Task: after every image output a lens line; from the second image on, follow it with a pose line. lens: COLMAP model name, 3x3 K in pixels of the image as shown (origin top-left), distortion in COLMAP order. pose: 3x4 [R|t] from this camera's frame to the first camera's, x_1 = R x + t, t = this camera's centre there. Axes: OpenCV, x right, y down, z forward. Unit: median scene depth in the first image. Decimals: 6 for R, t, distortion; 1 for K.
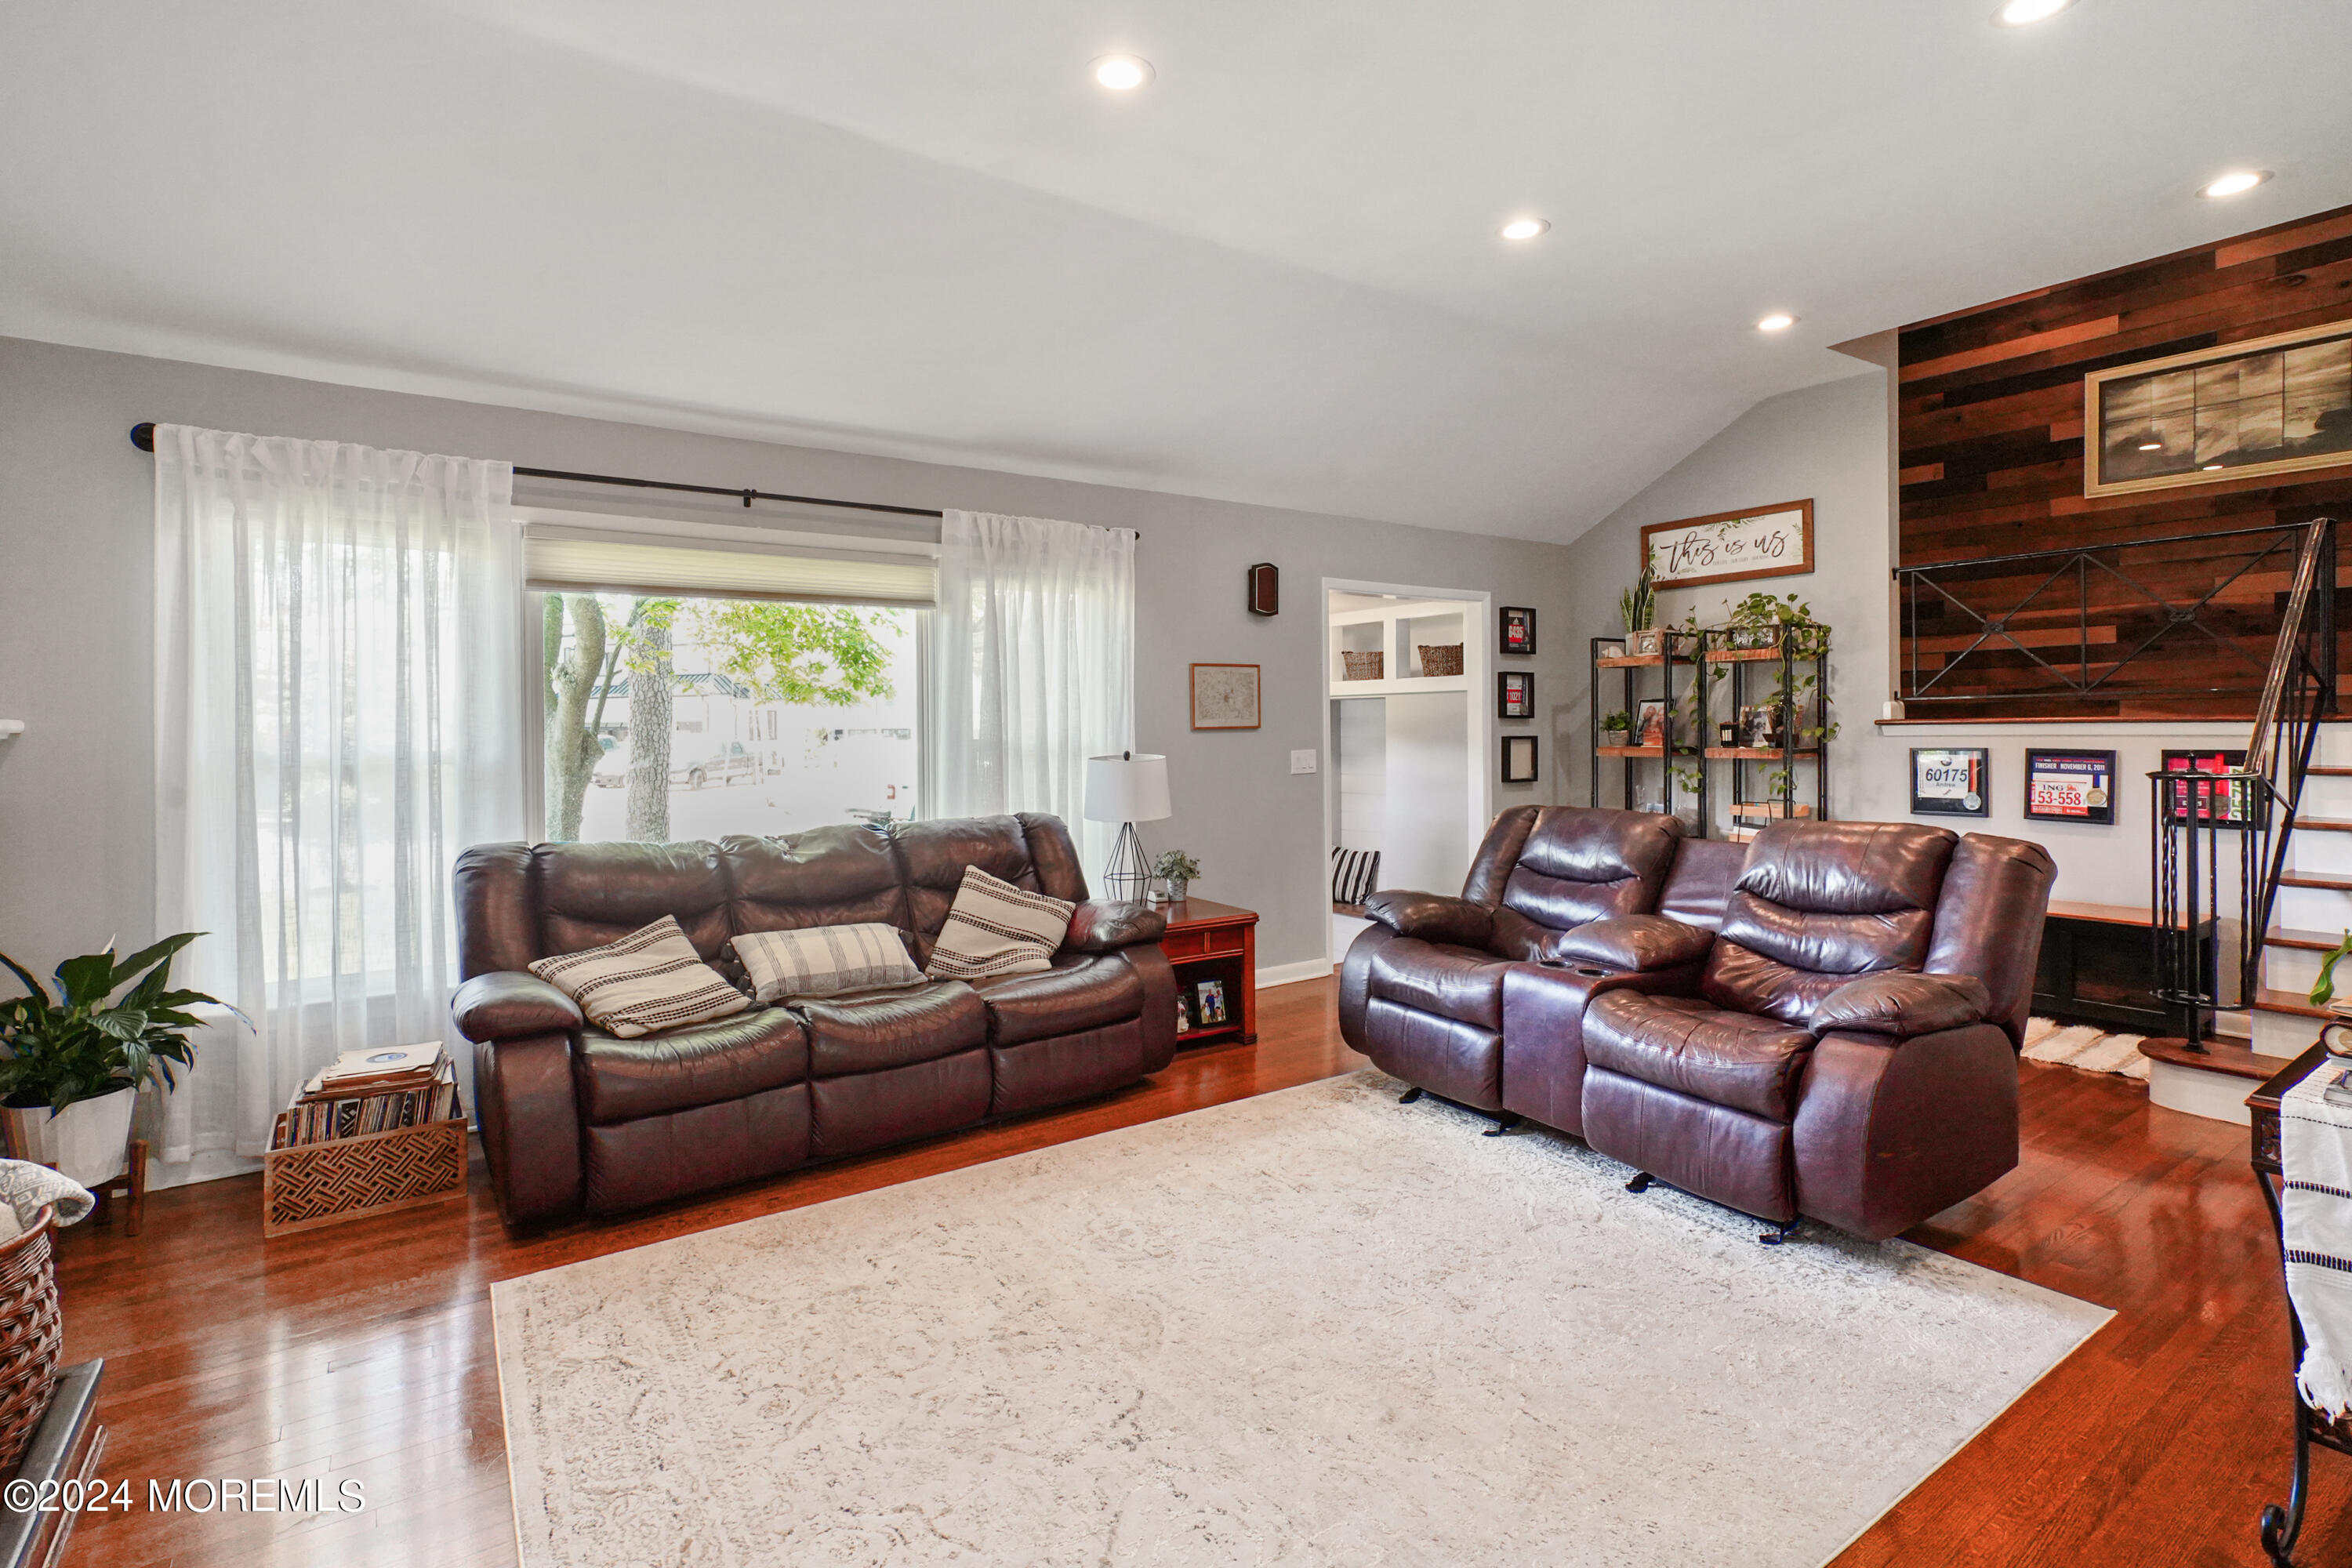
lens RADIAL K [[1142.2, 0, 1195.3], [0, 1142.2, 737.3], [0, 0, 1]] dist [-0.002294, 0.002990]
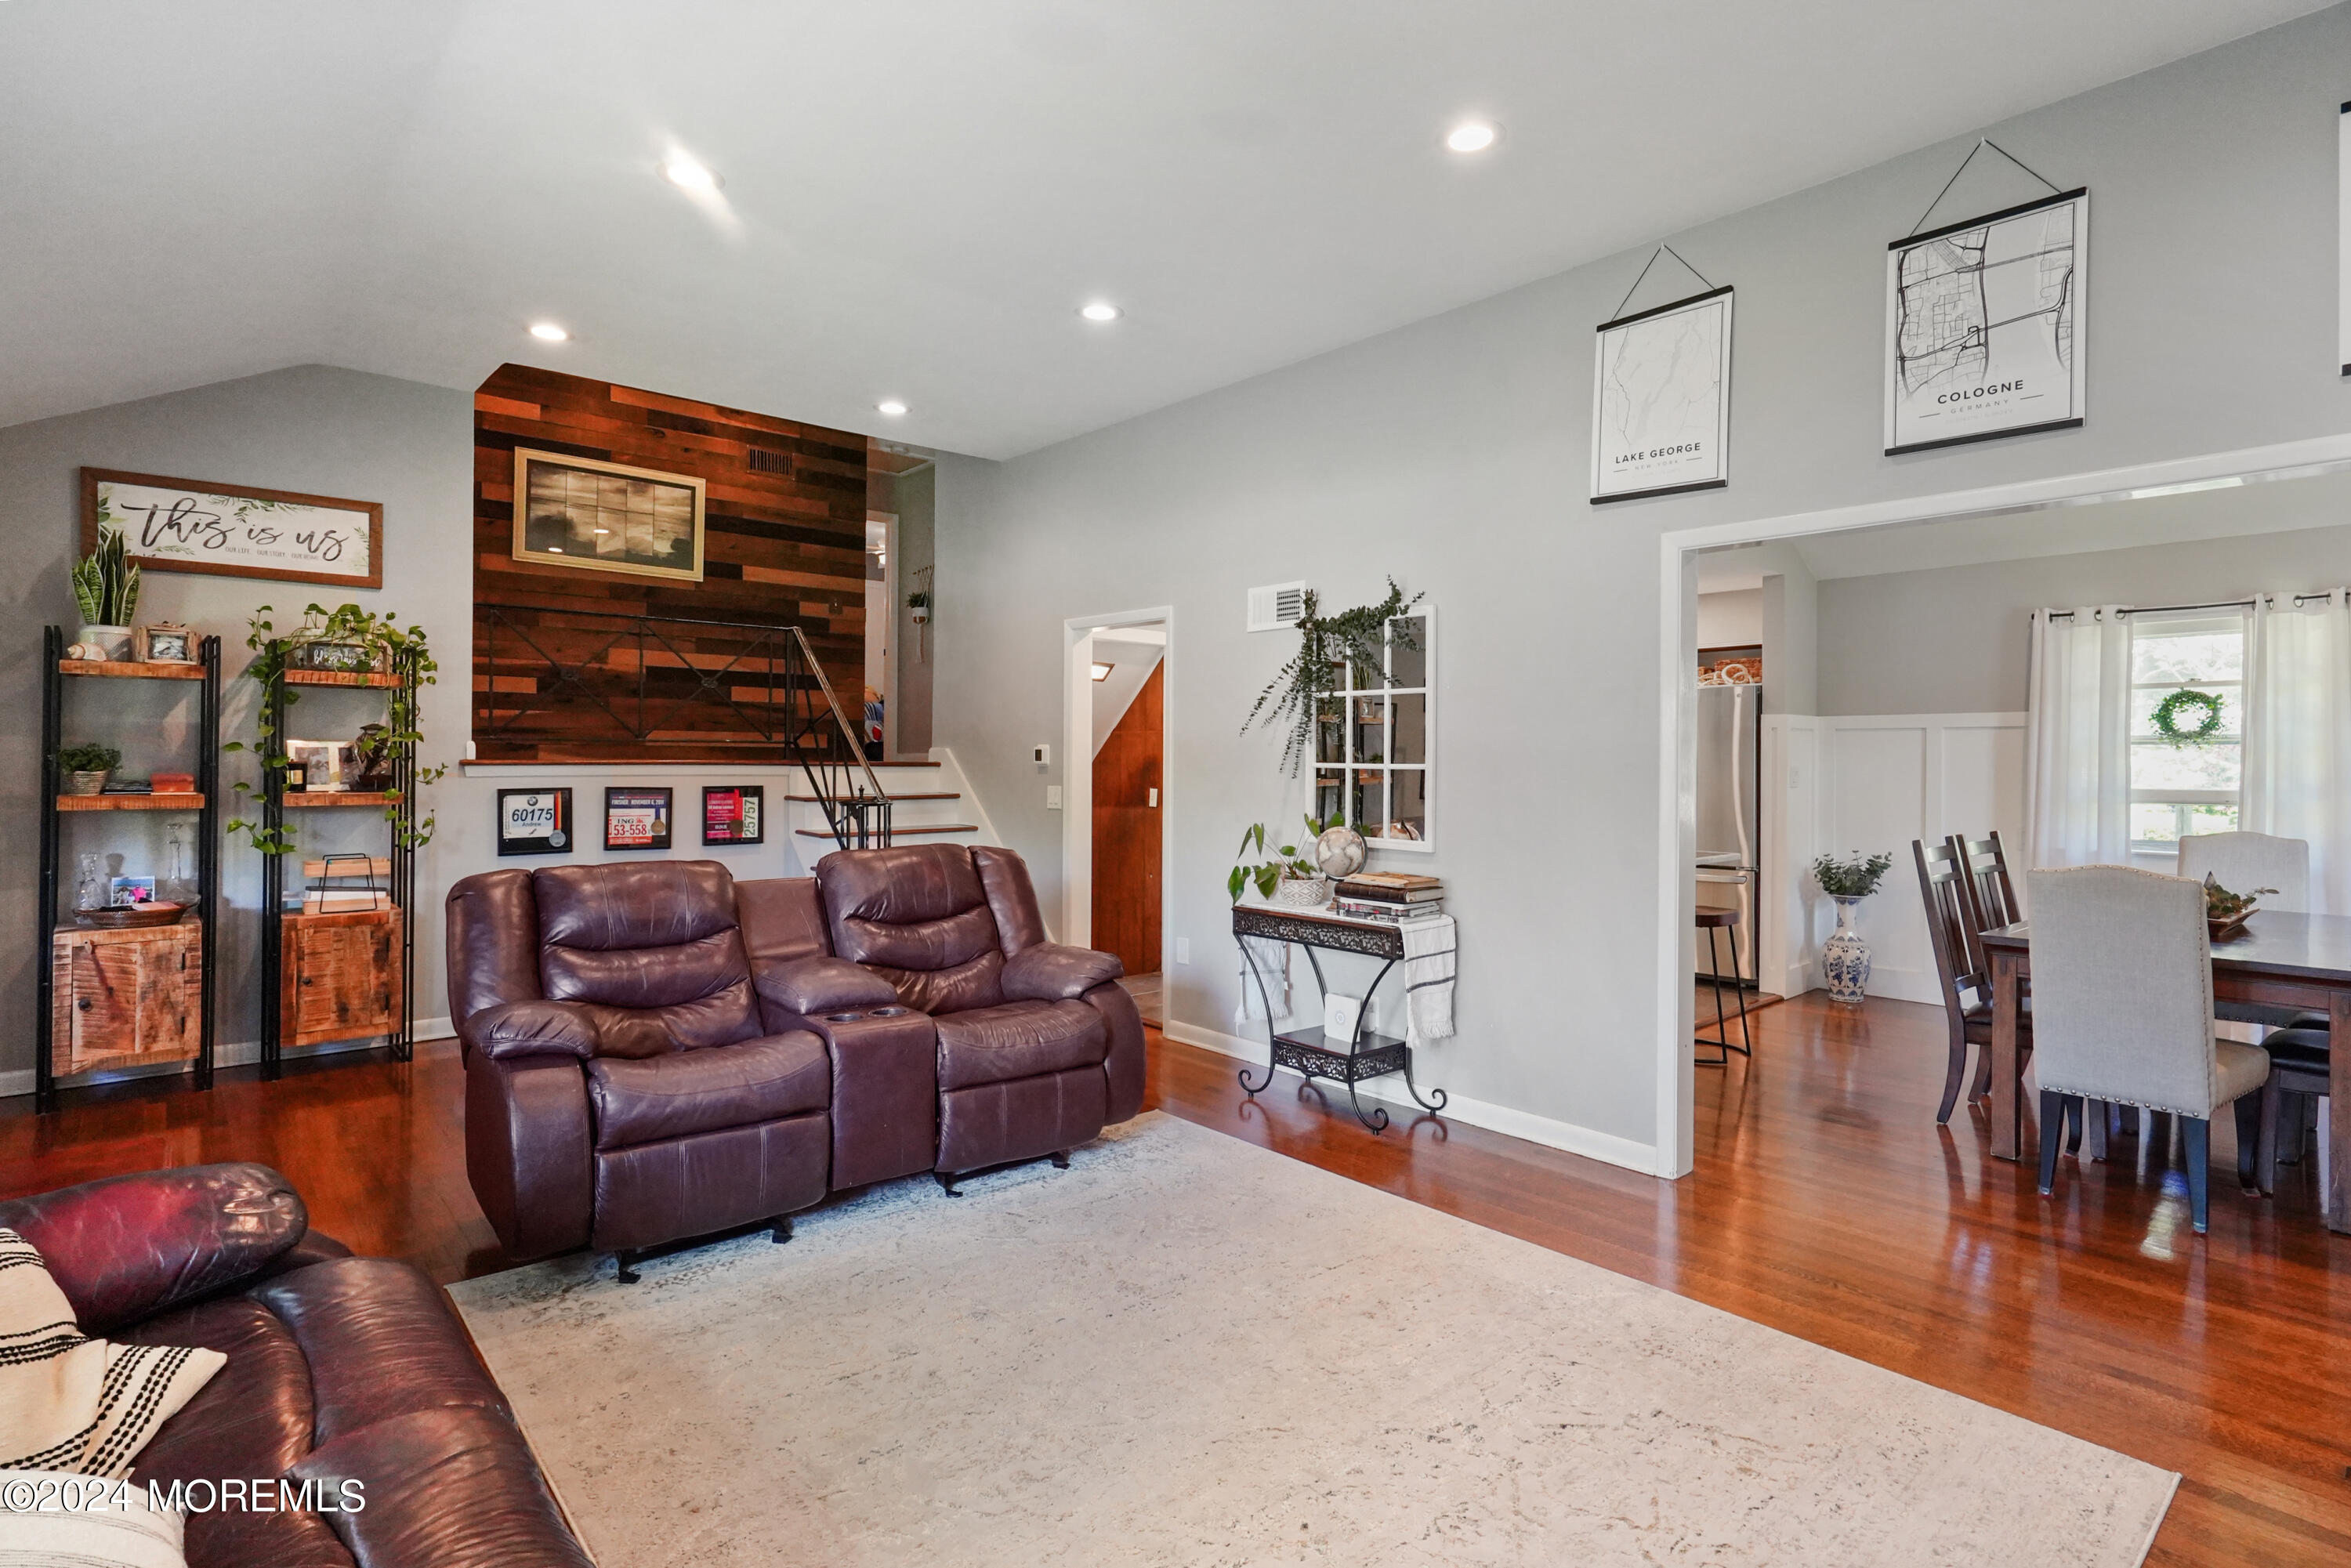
lens RADIAL K [[1141.6, 0, 1193.9], [0, 1141.6, 759.1], [0, 0, 1]] dist [-0.002294, 0.002990]
pose [[-0.111794, 0.010428, 0.993677, -0.432769], [0.005680, 0.999935, -0.009855, -0.003251], [-0.993715, 0.004543, -0.111846, 0.536460]]
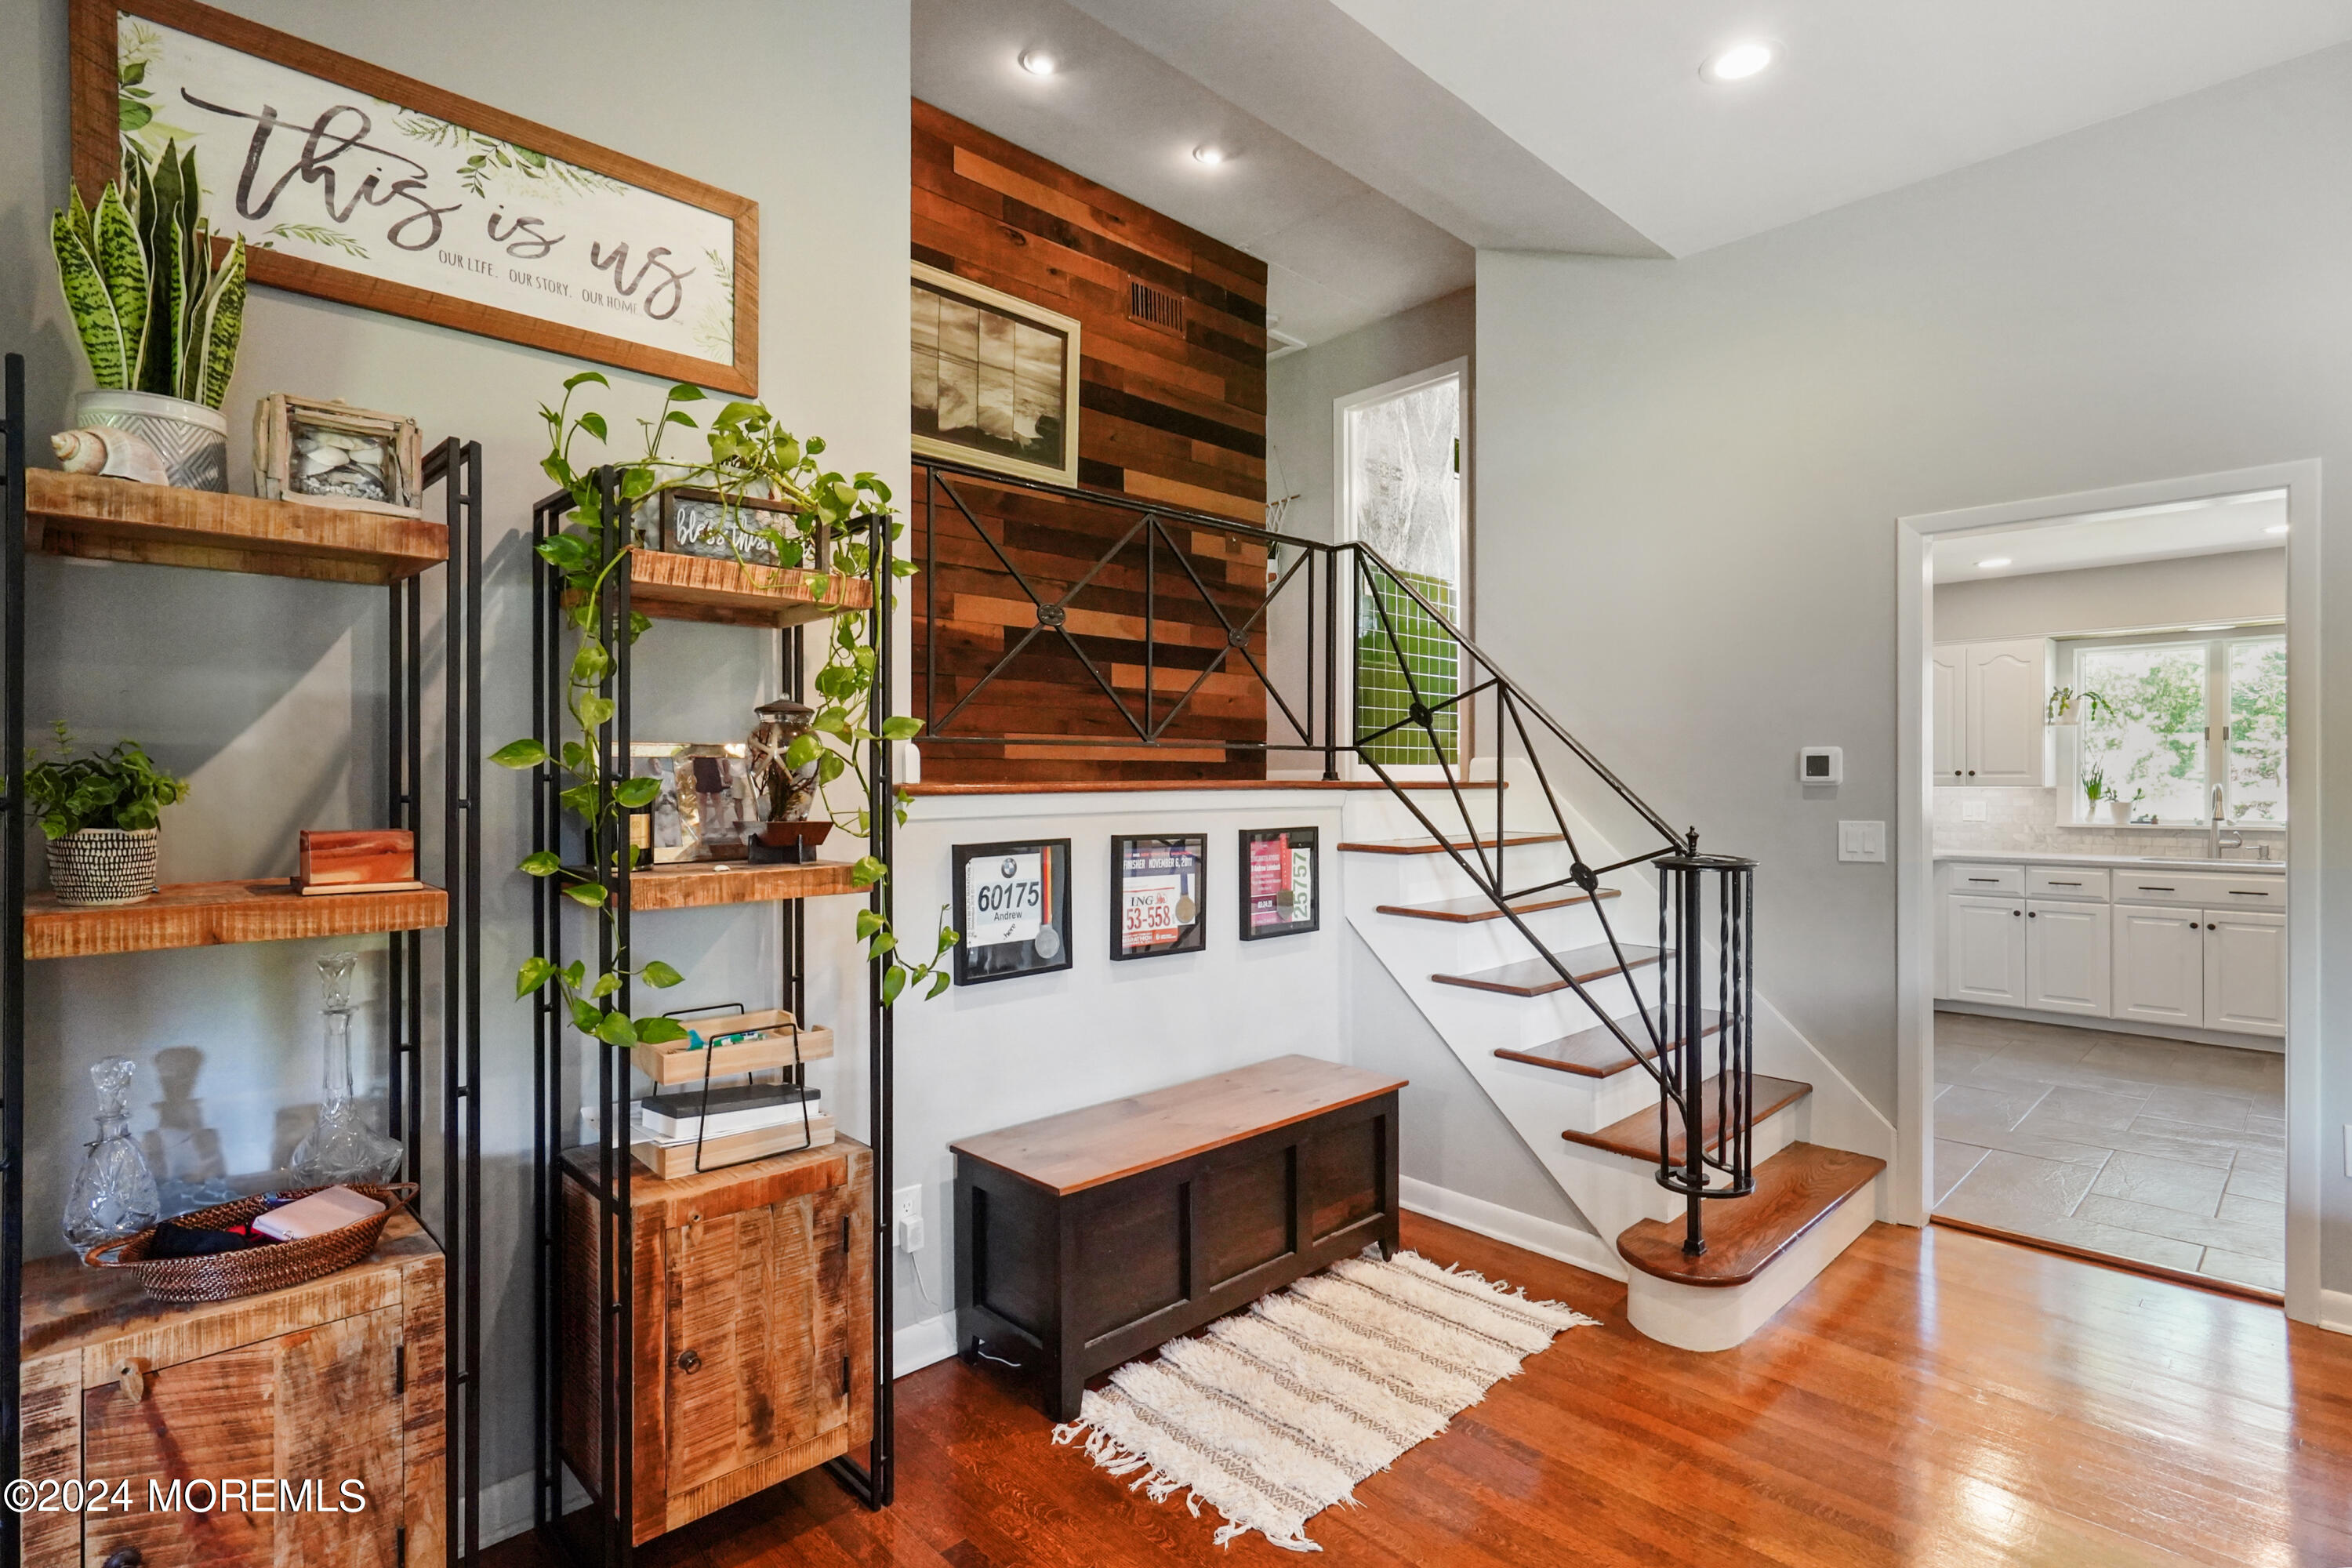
lens RADIAL K [[1142.2, 0, 1191.1], [0, 1142.2, 786.5], [0, 0, 1]] dist [-0.002294, 0.002990]
pose [[-0.145338, 0.005795, 0.989365, 0.157315], [0.016288, 0.999861, -0.003464, -0.011677], [-0.989248, 0.015612, -0.145412, 1.013881]]
